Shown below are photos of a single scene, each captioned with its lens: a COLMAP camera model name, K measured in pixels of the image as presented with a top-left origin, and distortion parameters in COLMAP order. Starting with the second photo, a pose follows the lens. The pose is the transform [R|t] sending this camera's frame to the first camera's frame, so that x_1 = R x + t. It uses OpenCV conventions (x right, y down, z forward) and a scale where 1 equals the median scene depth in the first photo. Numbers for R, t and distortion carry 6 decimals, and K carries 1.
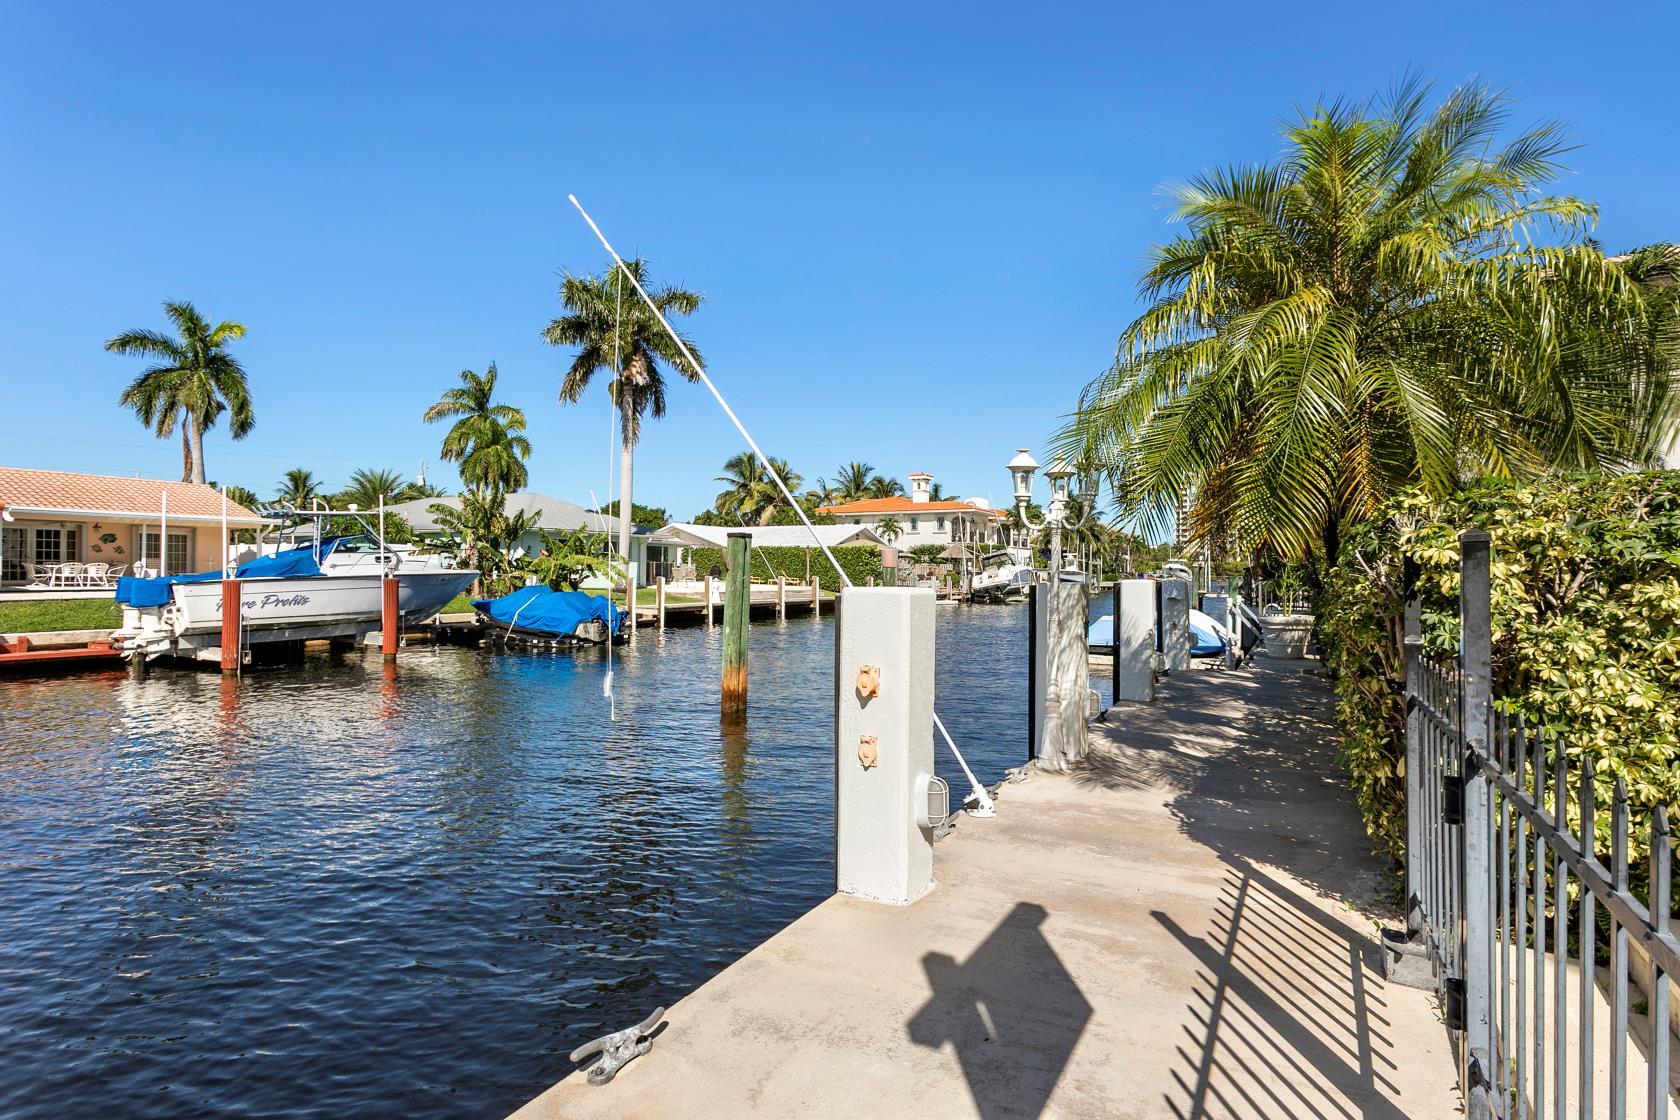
lens RADIAL K [[851.7, 0, 827.5], [0, 851.7, 571.3], [0, 0, 1]] dist [-0.011593, 0.004997]
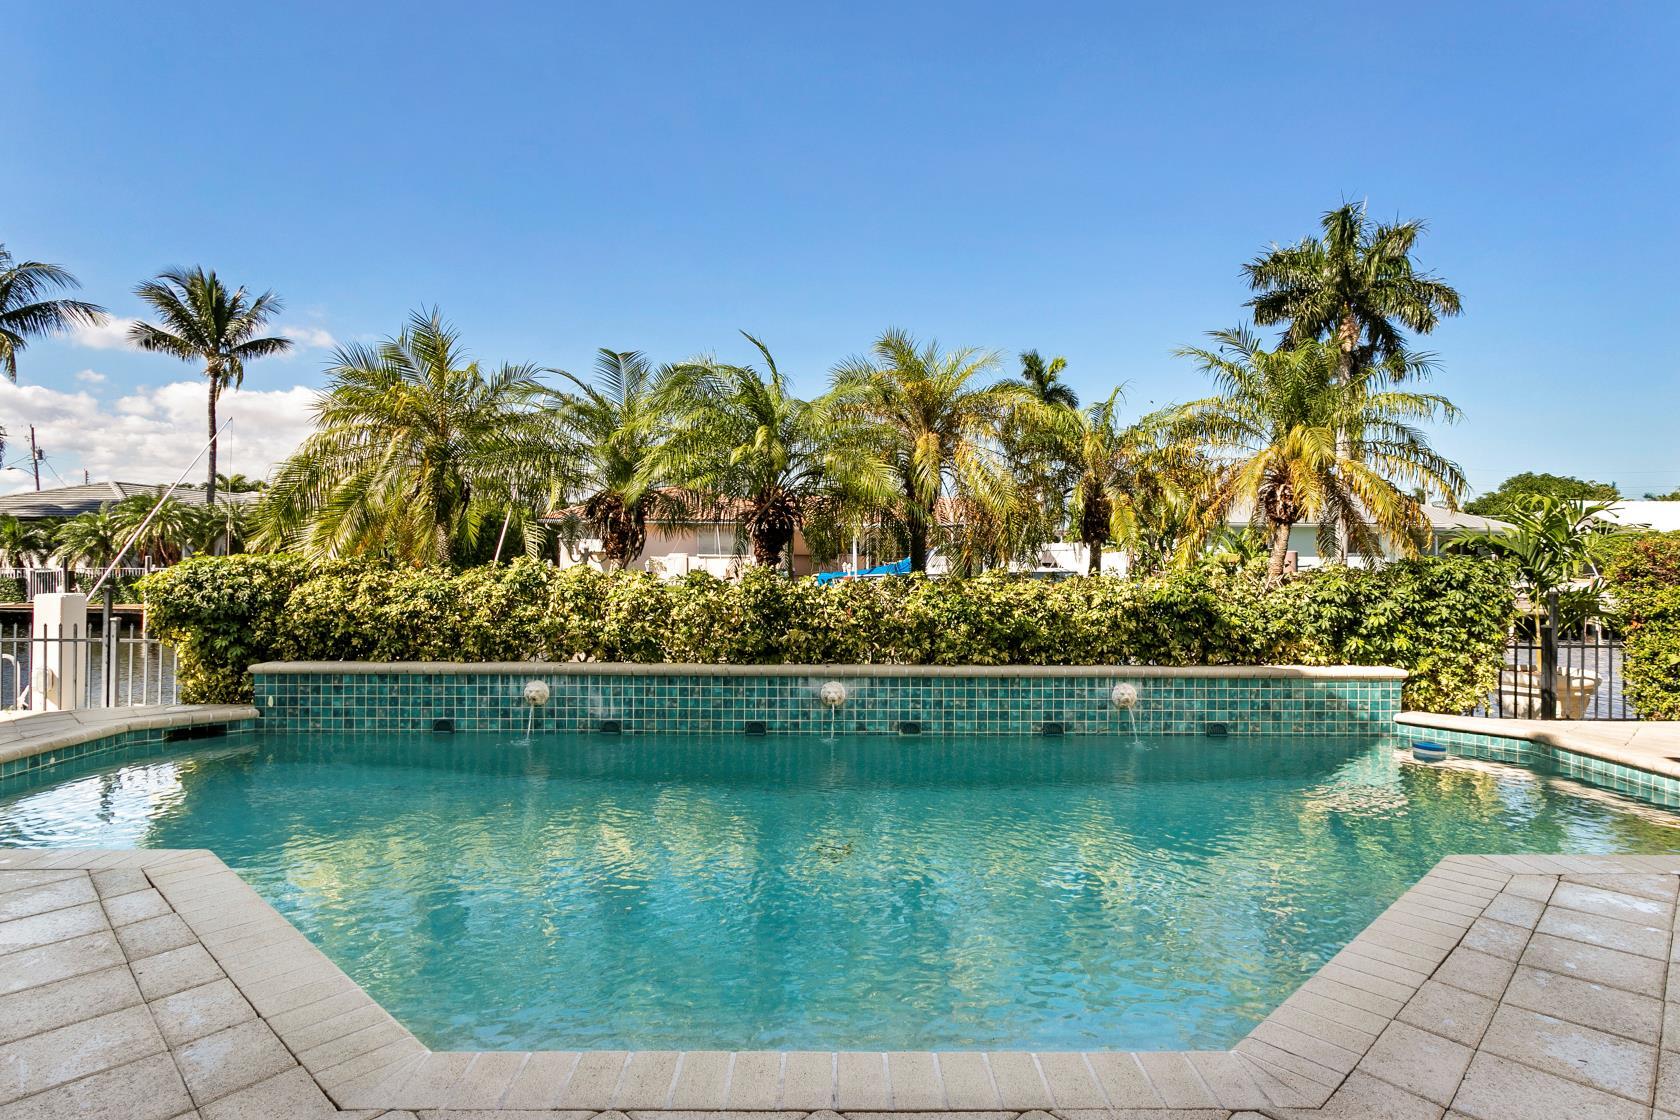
lens RADIAL K [[915.4, 0, 836.4], [0, 915.4, 554.9], [0, 0, 1]] dist [0.006455, 0.000294]
pose [[0.480152, -0.005634, -0.877167, 0.383953], [-0.000198, 0.999979, -0.006531, -0.010049], [0.877185, 0.003310, 0.480141, 0.124431]]
